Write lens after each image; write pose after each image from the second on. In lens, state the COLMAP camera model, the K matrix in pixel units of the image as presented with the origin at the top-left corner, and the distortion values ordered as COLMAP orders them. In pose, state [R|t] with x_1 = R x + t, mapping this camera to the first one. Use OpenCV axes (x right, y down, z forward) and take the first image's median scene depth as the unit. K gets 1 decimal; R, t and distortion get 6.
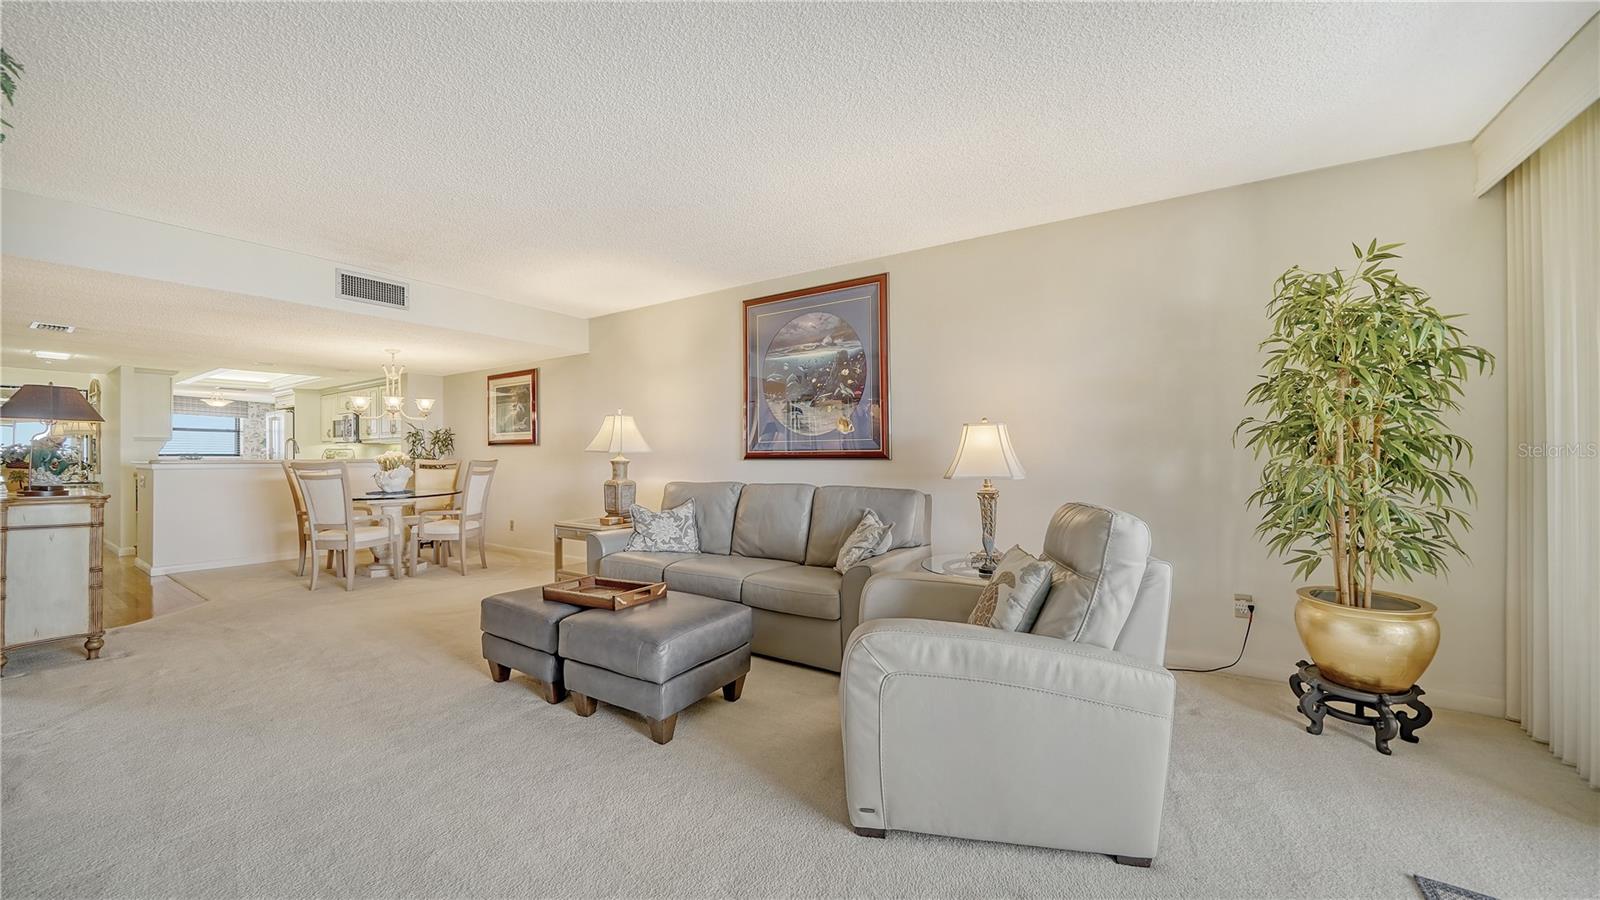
lens RADIAL K [[580.8, 0, 799.6], [0, 580.8, 451.5], [0, 0, 1]] dist [-0.006849, -0.000936]
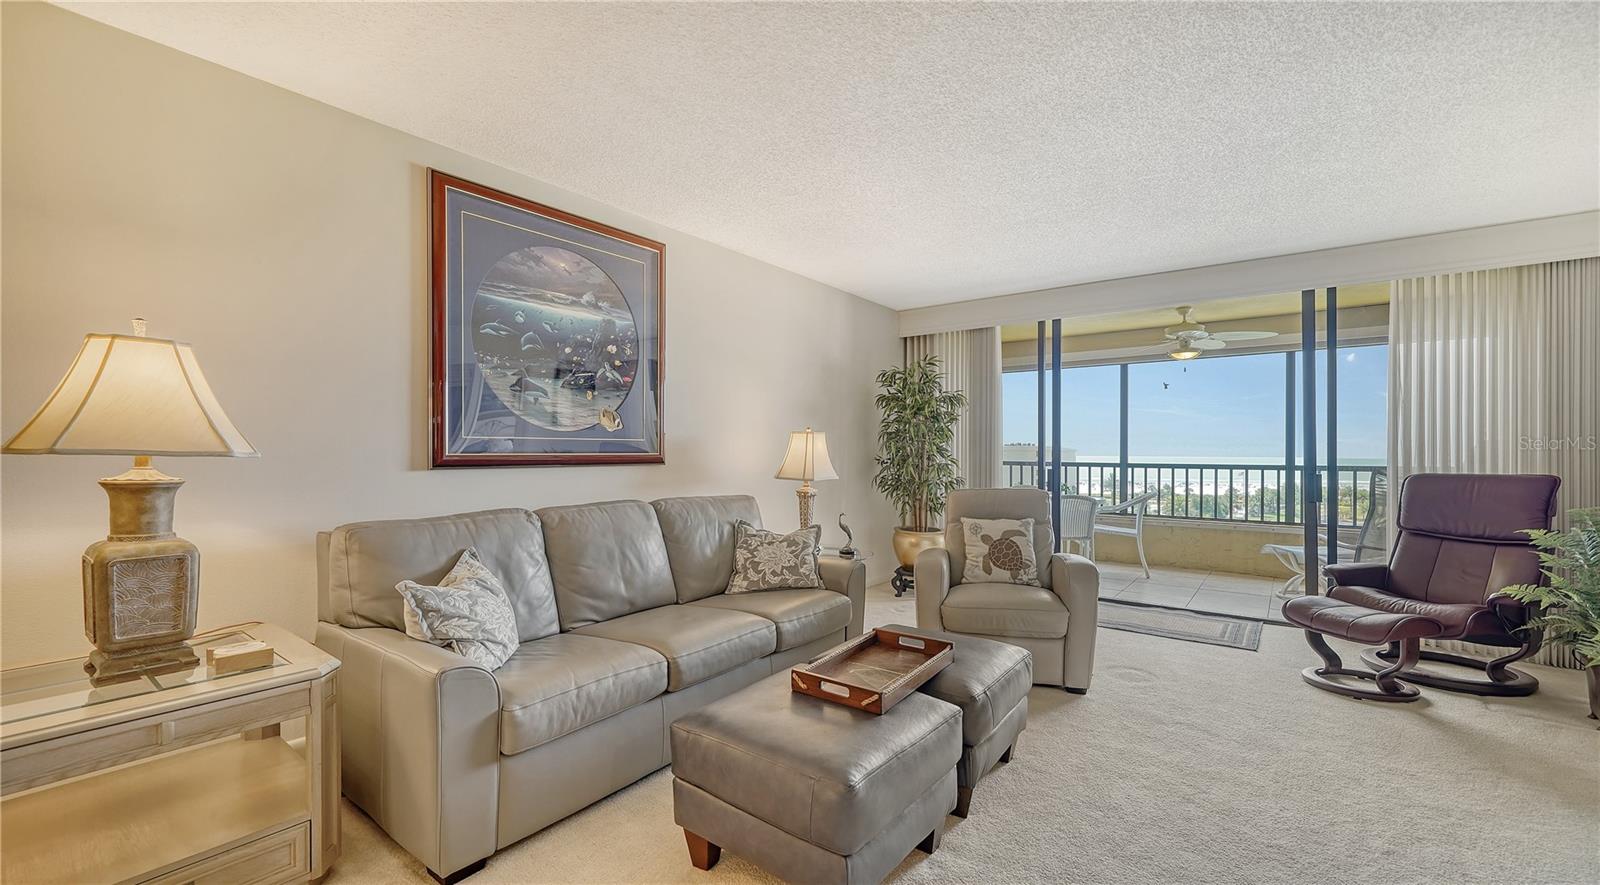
lens RADIAL K [[641.2, 0, 800.7], [0, 641.2, 451.0], [0, 0, 1]] dist [-0.002244, -0.000076]
pose [[0.090314, 0.006048, 0.995895, -0.696925], [-0.007438, 0.999958, -0.005399, -0.002106], [-0.995886, -0.006920, 0.090355, 0.656042]]
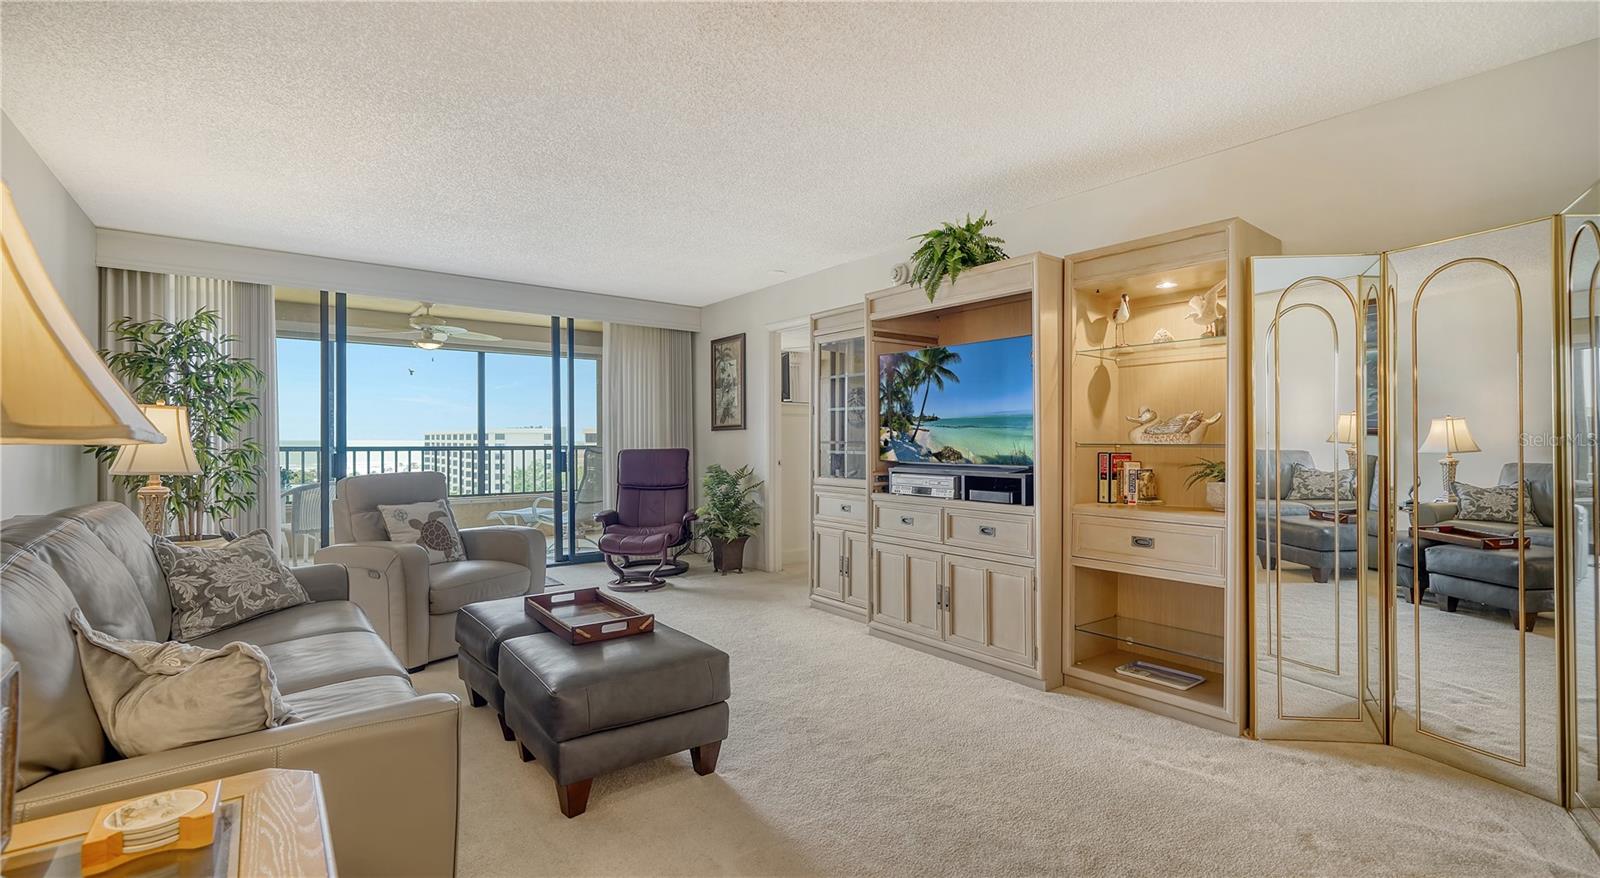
lens RADIAL K [[735.9, 0, 789.1], [0, 735.9, 448.3], [0, 0, 1]] dist [-0.003141, -0.000096]
pose [[-0.935882, -0.003176, 0.352299, -0.612729], [-0.000480, 0.999970, 0.007740, 0.003061], [-0.352313, 0.007075, -0.935855, 1.189983]]
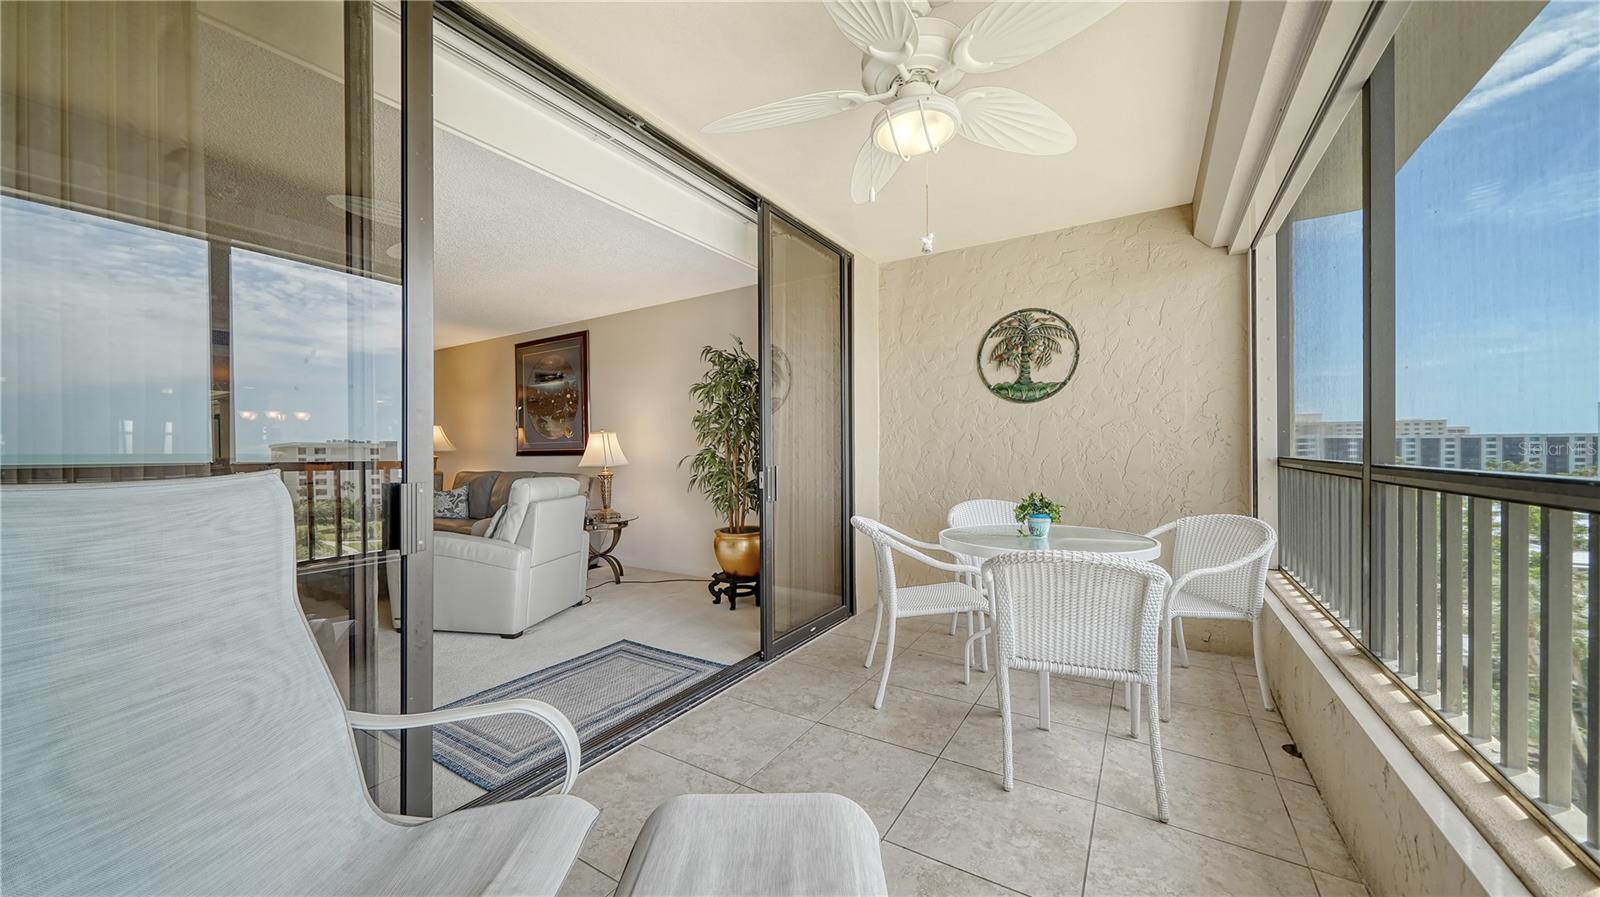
lens RADIAL K [[580.8, 0, 803.3], [0, 580.8, 448.5], [0, 0, 1]] dist [-0.006849, -0.000936]
pose [[0.999965, -0.008274, 0.001439, 0.650670], [0.008274, 0.999966, 0.000248, 0.000932], [-0.001441, -0.000237, 0.999999, -0.462318]]
